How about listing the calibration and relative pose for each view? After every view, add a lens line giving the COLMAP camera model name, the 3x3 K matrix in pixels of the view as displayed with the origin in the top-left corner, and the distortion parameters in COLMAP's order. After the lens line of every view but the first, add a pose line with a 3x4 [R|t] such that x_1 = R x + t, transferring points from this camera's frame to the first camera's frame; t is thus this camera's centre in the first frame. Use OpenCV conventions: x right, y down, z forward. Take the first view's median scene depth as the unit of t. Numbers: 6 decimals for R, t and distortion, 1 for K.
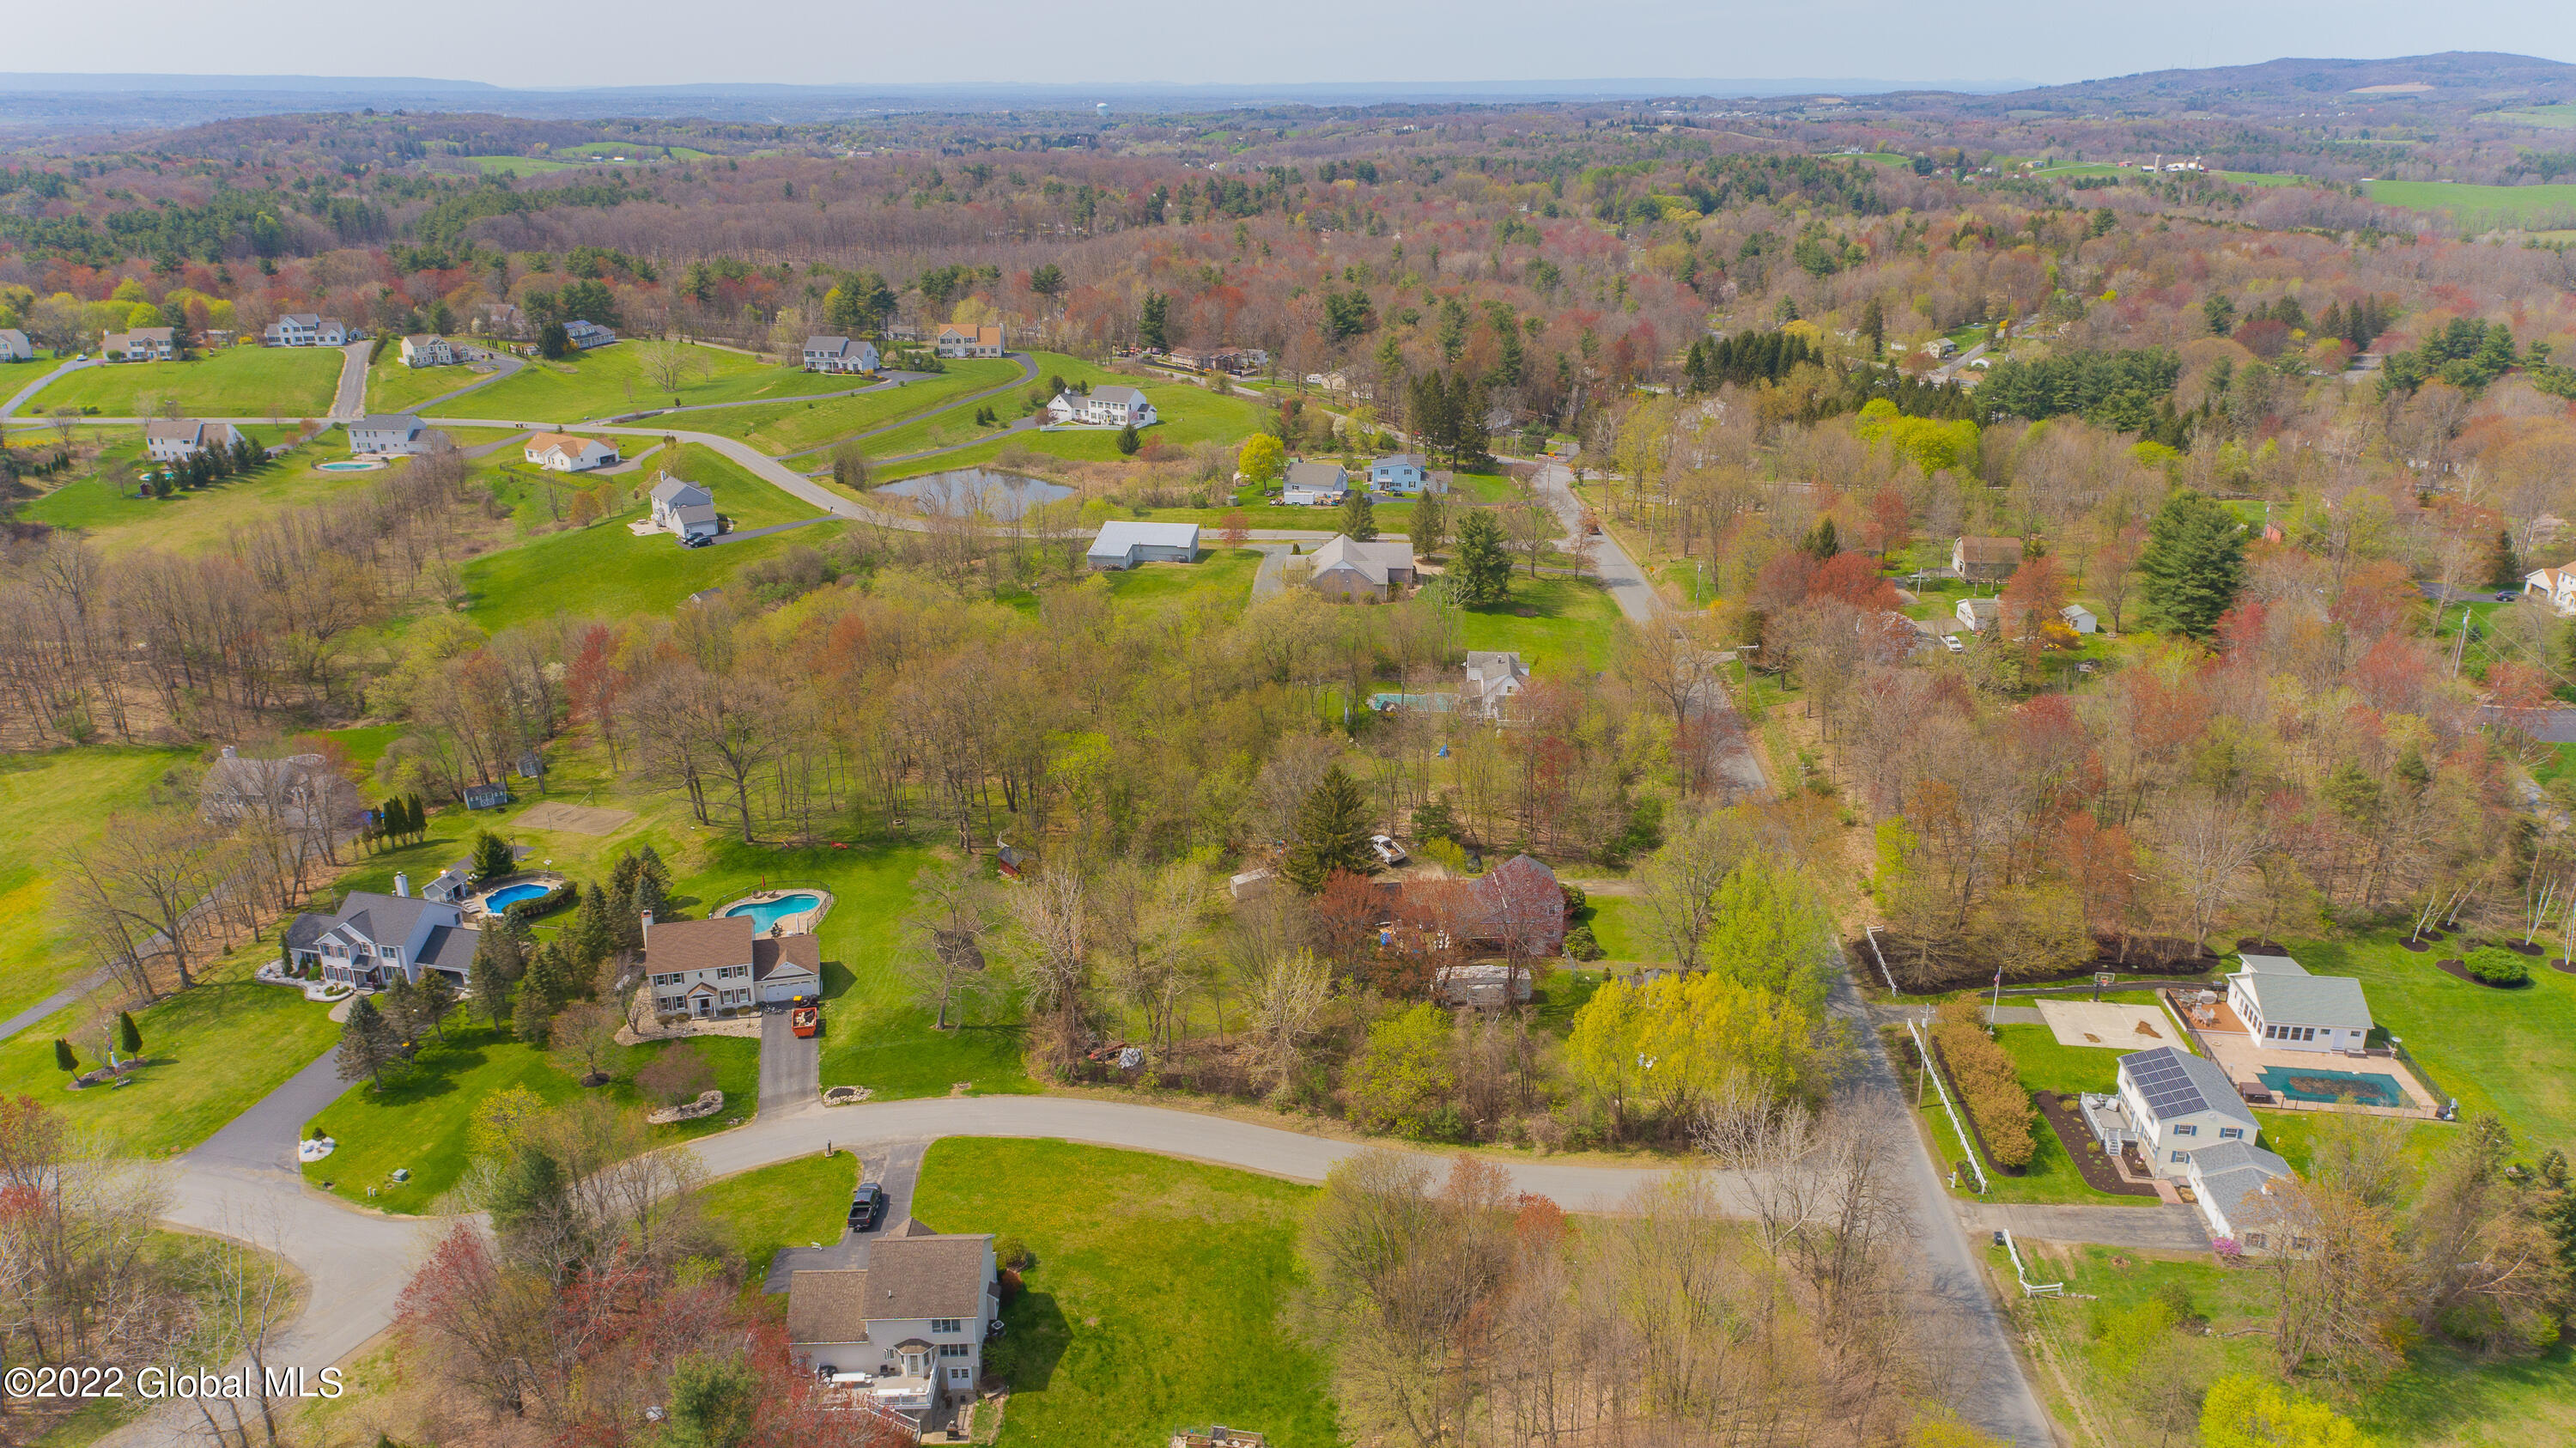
lens RADIAL K [[1734.2, 0, 1294.8], [0, 1734.2, 723.9], [0, 0, 1]] dist [0.018444, 0.009646]
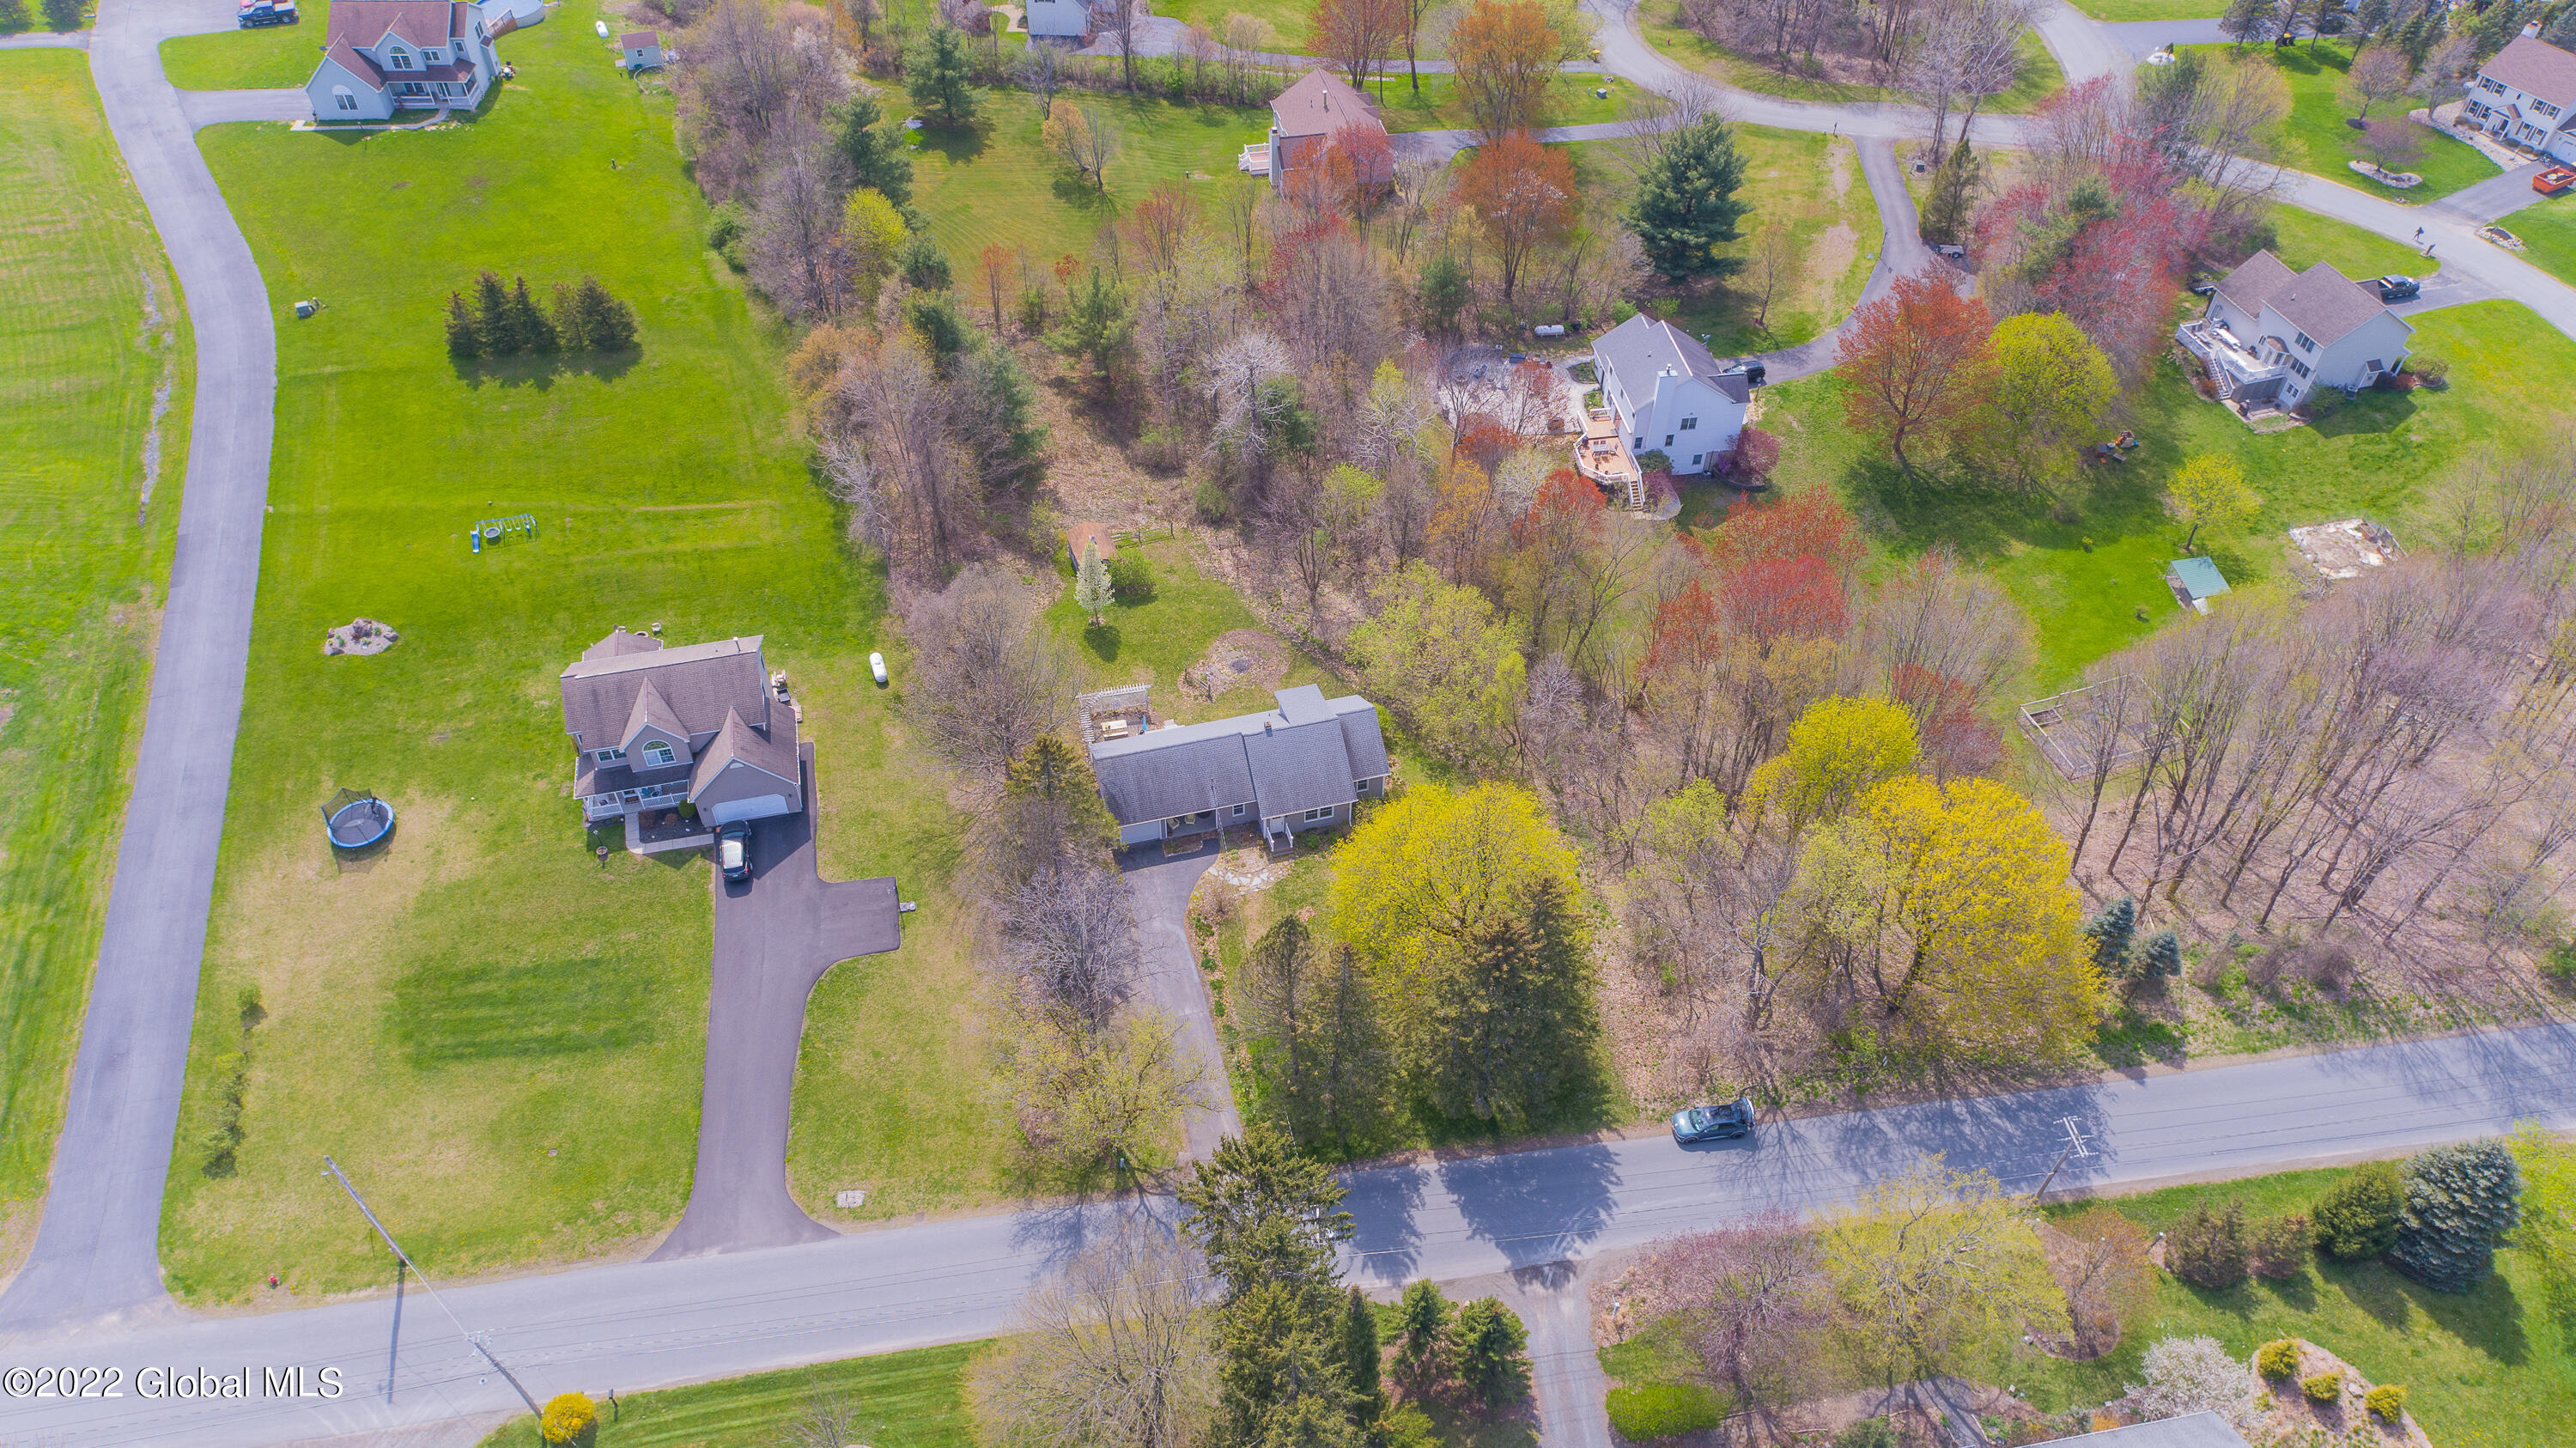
lens RADIAL K [[1734.2, 0, 1297.8], [0, 1734.2, 732.4], [0, 0, 1]] dist [0.018444, 0.009646]
pose [[0.259798, 0.688812, -0.676788, 0.418842], [-0.338386, 0.721353, 0.604273, 0.023176], [0.904434, 0.072027, 0.420490, -0.099481]]
